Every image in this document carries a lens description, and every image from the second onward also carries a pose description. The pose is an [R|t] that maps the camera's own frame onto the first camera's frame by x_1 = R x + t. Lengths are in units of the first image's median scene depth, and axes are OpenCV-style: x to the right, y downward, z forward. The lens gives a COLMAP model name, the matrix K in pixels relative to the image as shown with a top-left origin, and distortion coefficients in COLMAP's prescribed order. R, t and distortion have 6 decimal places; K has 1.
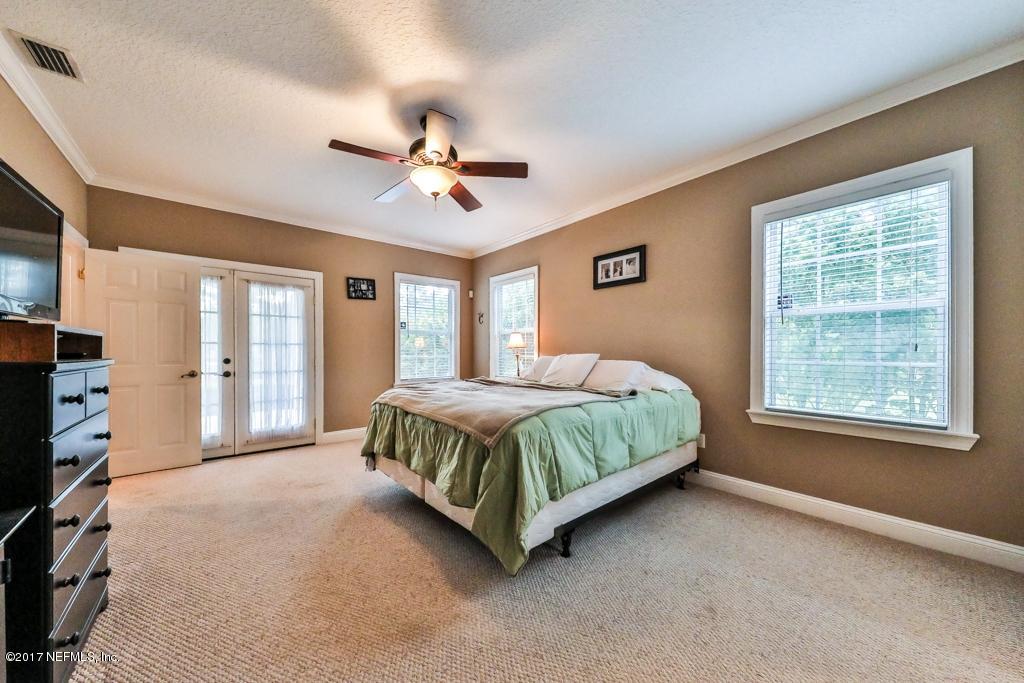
lens RADIAL K [[354.3, 0, 519.4], [0, 354.3, 352.0], [0, 0, 1]] dist [0.007042, -0.002602]
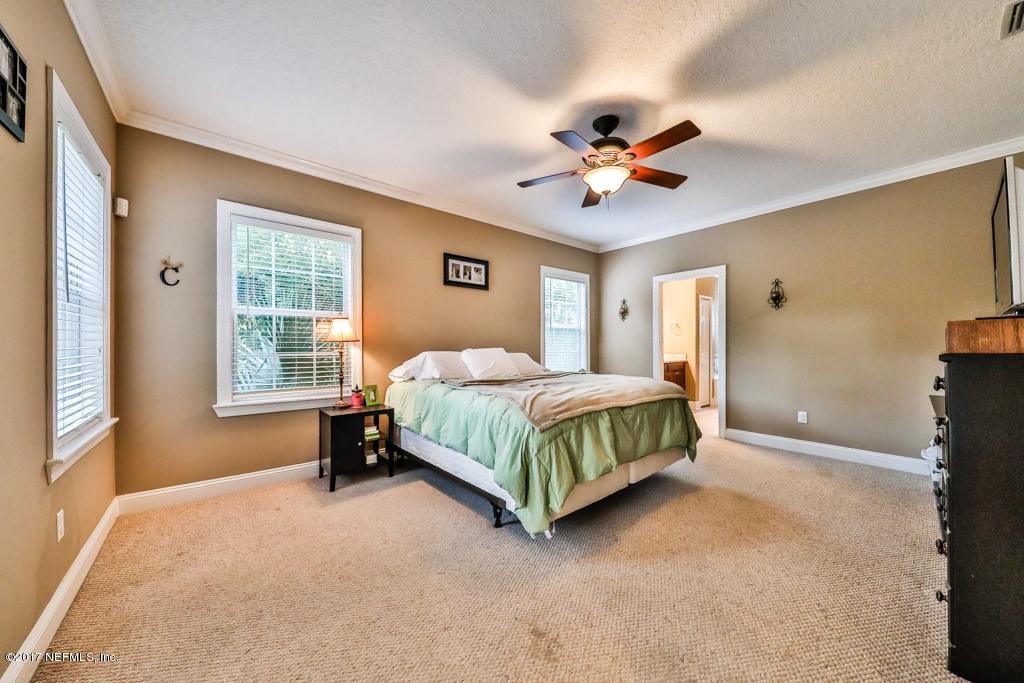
lens RADIAL K [[354.3, 0, 519.0], [0, 354.3, 343.4], [0, 0, 1]] dist [0.007042, -0.002602]
pose [[0.005550, 0.015158, 0.999870, -0.840581], [0.010461, 0.999830, -0.015216, 0.007544], [-0.999930, 0.010544, 0.005391, 0.834191]]
